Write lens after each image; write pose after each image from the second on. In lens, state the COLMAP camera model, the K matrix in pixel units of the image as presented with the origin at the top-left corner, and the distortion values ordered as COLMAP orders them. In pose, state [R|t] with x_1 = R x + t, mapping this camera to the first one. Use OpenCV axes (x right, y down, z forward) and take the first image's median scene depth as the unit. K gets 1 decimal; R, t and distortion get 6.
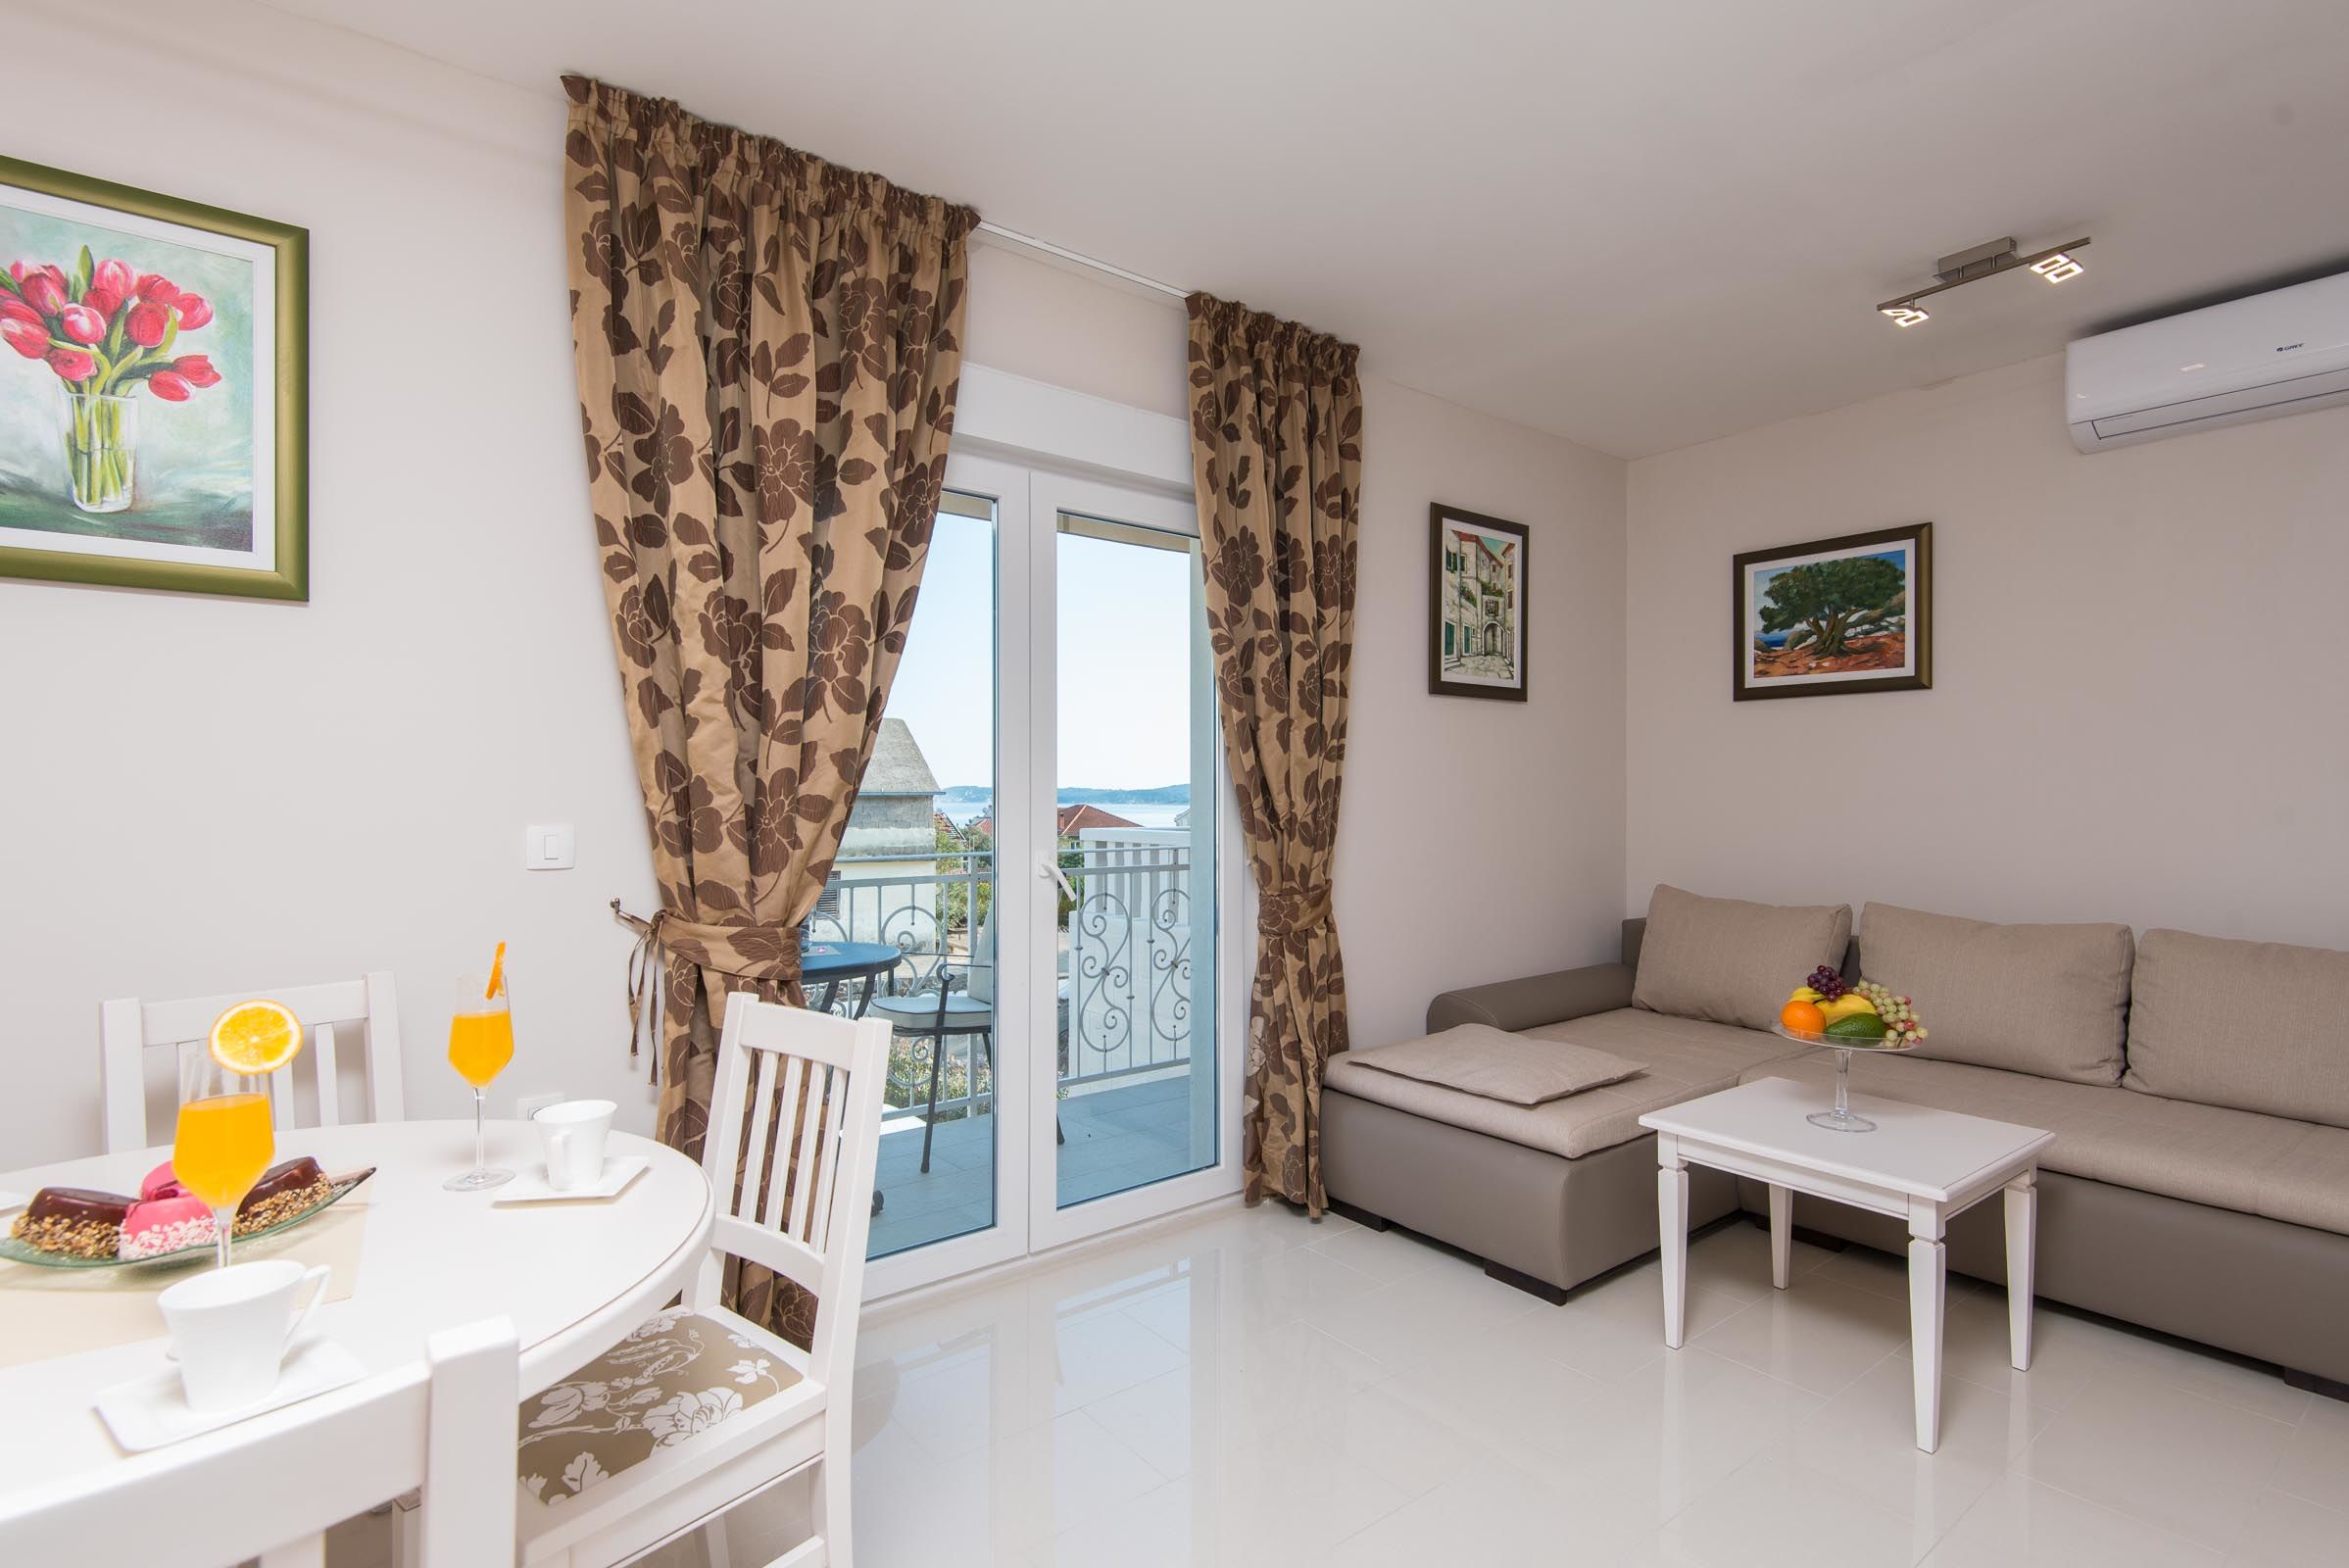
lens RADIAL K [[1067.5, 0, 1177.8], [0, 1067.5, 787.8], [0, 0, 1]] dist [-0.005648, -0.006233]
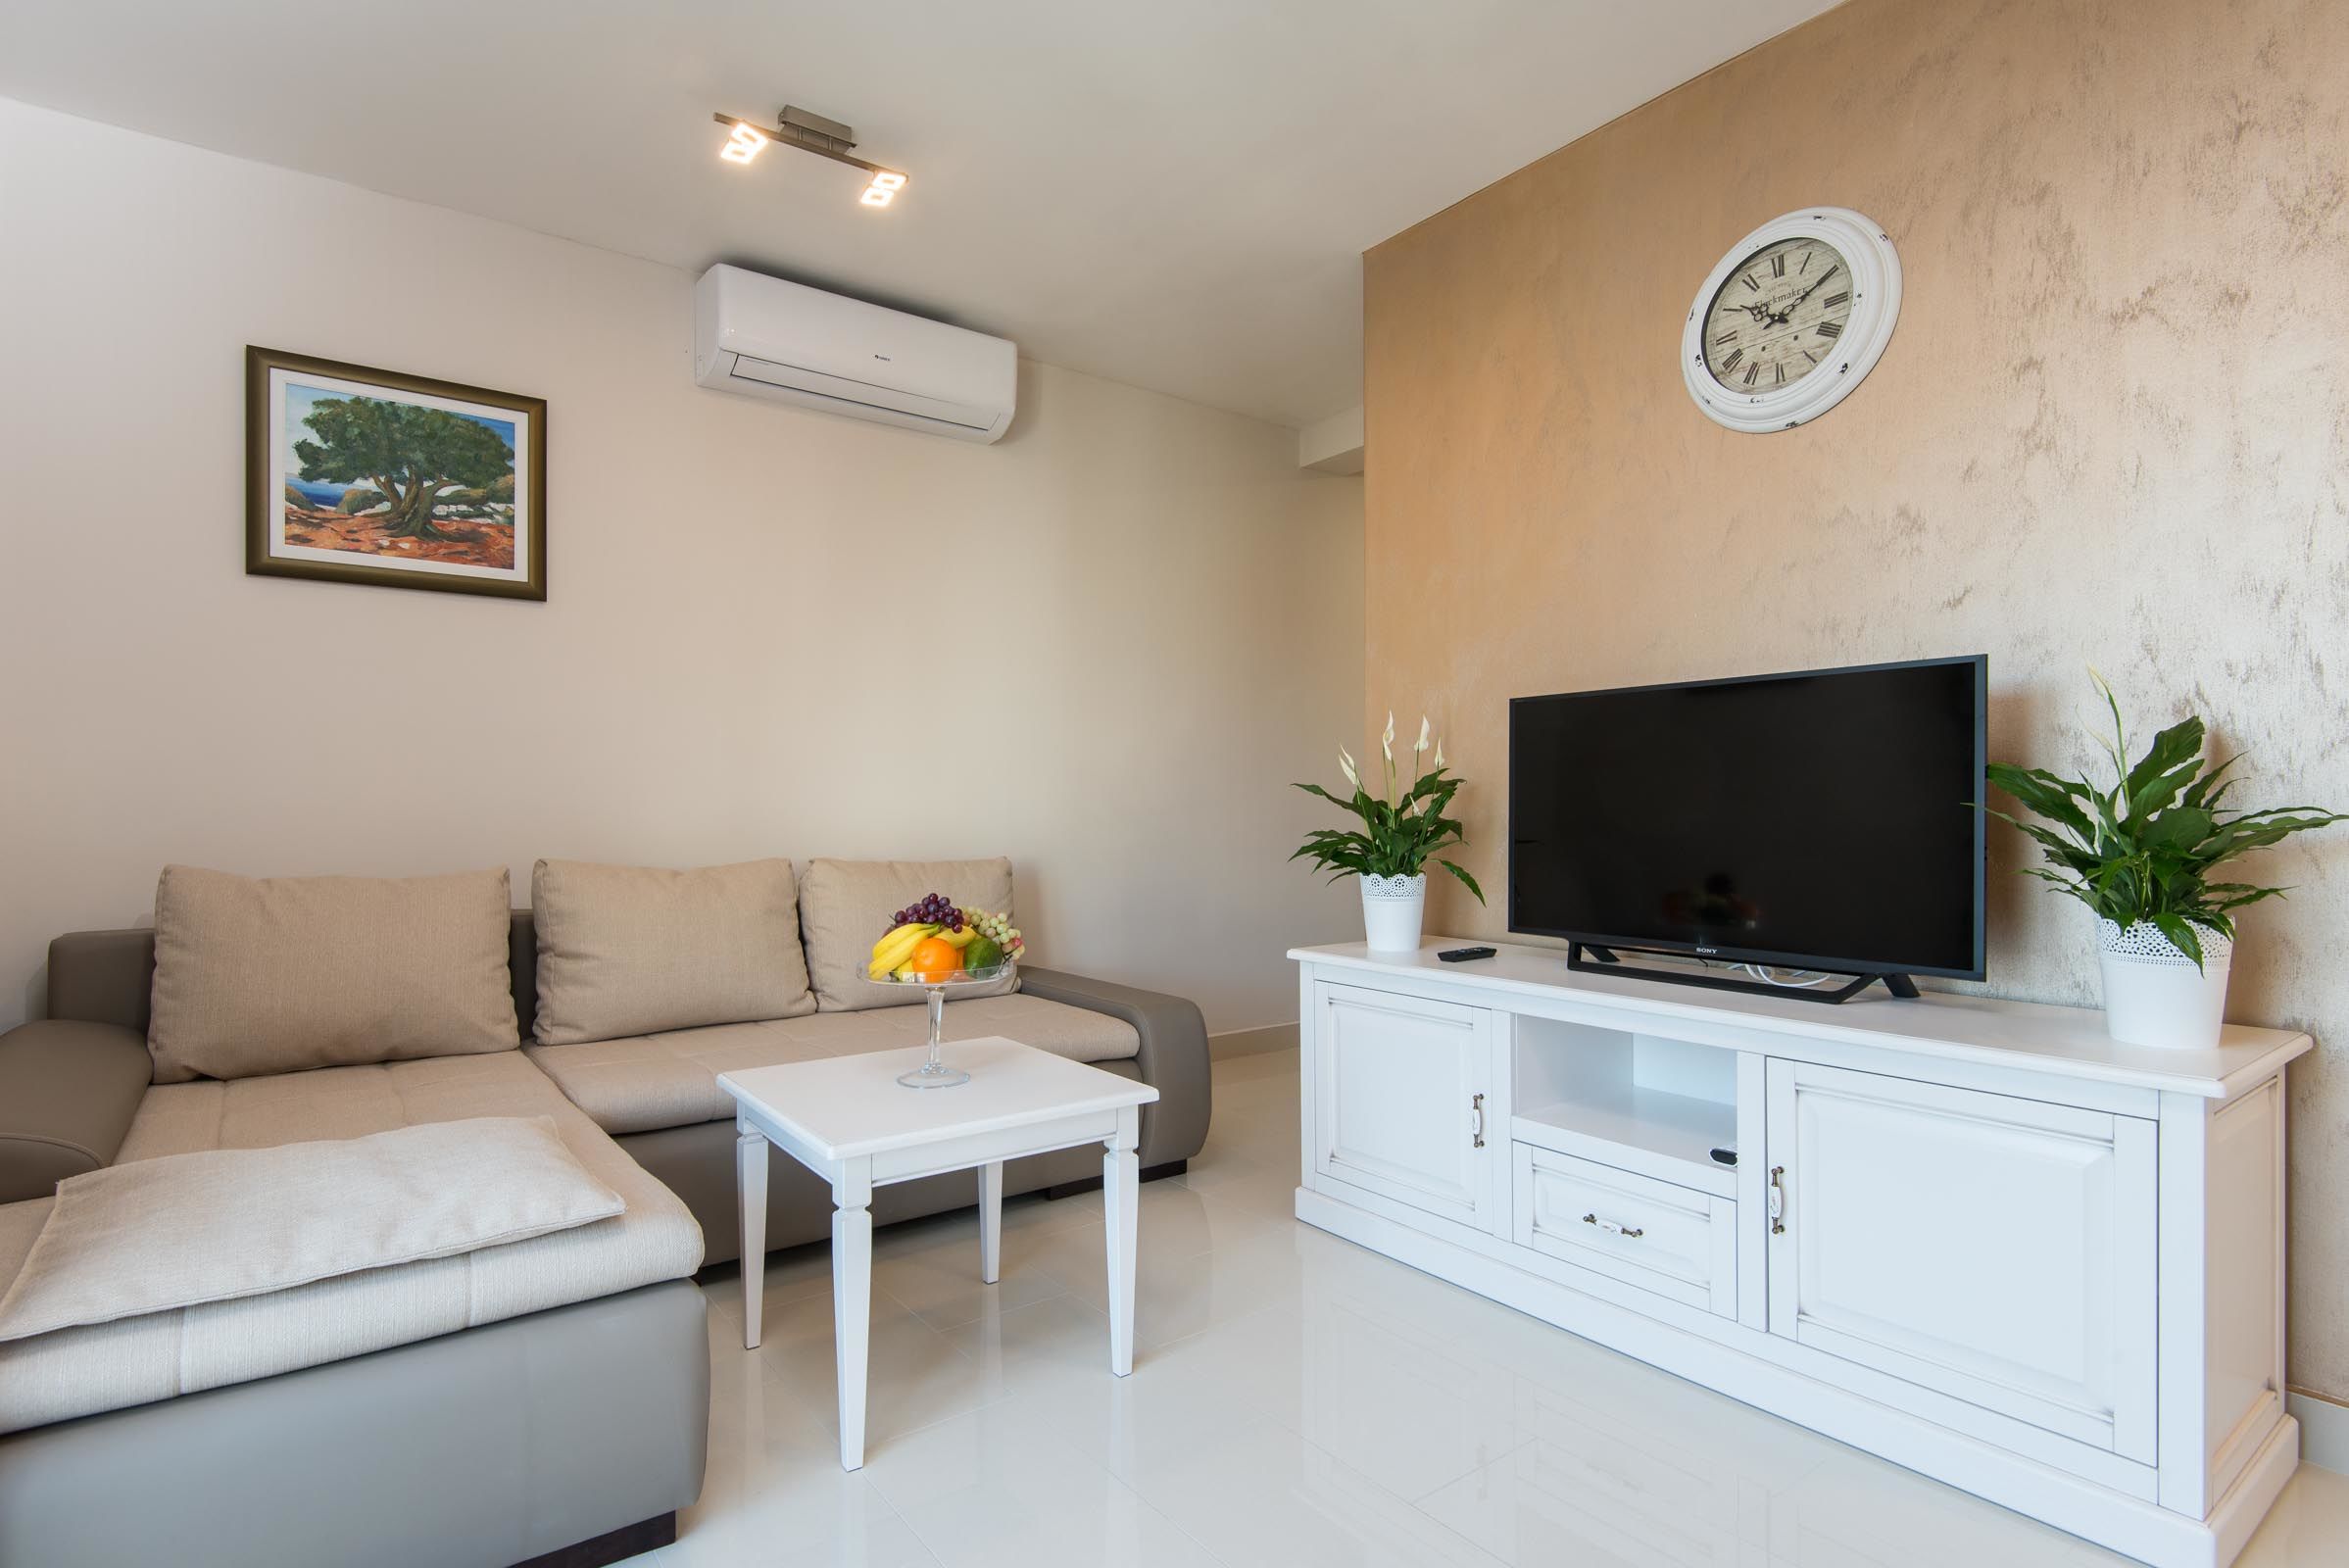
lens RADIAL K [[1158.1, 0, 1172.9], [0, 1158.1, 804.4], [0, 0, 1]] dist [-0.016550, -0.000909]
pose [[-0.005036, -0.009826, 0.999939, -0.182865], [-0.007828, 0.999921, 0.009786, 0.049710], [-0.999957, -0.007778, -0.005112, 0.487230]]
